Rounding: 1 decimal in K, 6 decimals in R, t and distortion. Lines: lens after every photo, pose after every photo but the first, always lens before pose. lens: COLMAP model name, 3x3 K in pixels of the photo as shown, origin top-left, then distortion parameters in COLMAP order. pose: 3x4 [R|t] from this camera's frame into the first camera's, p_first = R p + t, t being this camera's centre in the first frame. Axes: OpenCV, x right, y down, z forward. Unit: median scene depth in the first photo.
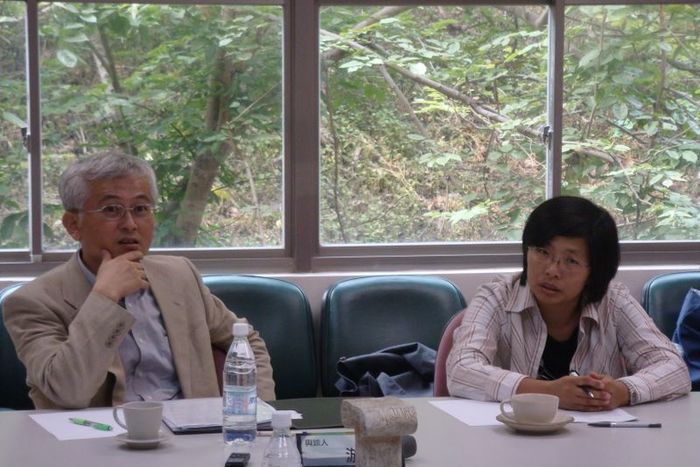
lens RADIAL K [[2198.5, 0, 350.0], [0, 2198.5, 233.5], [0, 0, 1]] dist [0.693649, 0.084122]
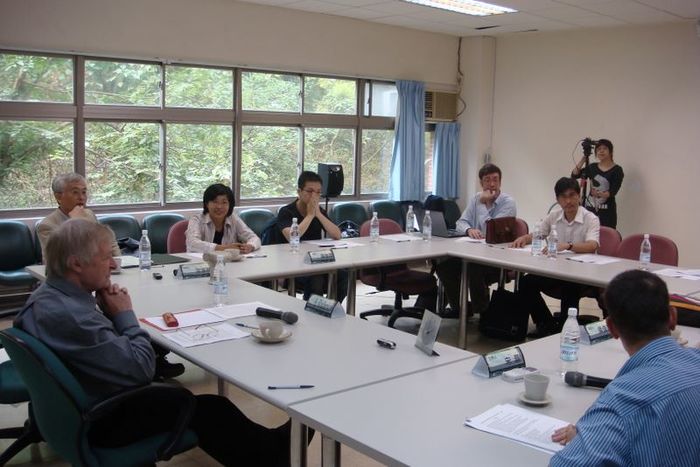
lens RADIAL K [[730.1, 0, 350.0], [0, 730.1, 233.5], [0, 0, 1]] dist [-0.163300, 0.122226]
pose [[0.876300, -0.044691, 0.479688, -0.230078], [0.022284, 0.998382, 0.052308, 0.001540], [-0.481250, -0.035148, 0.875878, 0.029918]]
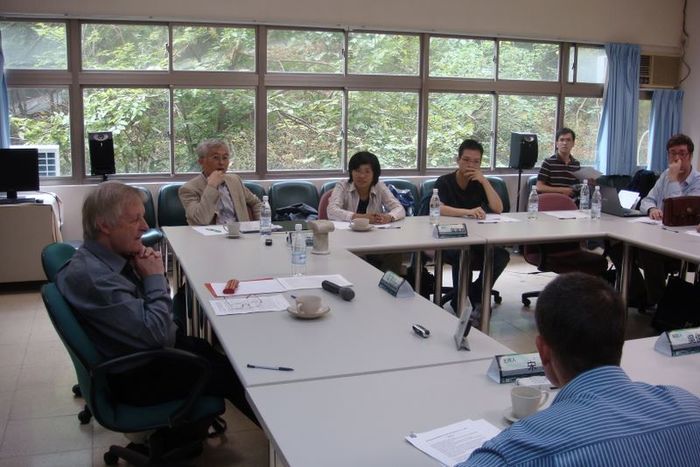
lens RADIAL K [[730.1, 0, 350.0], [0, 730.1, 233.5], [0, 0, 1]] dist [-0.163300, 0.122226]
pose [[0.988995, -0.015361, 0.147149, -0.069816], [0.002278, 0.996059, 0.088667, 0.004594], [-0.147931, -0.087356, 0.985132, 0.023709]]
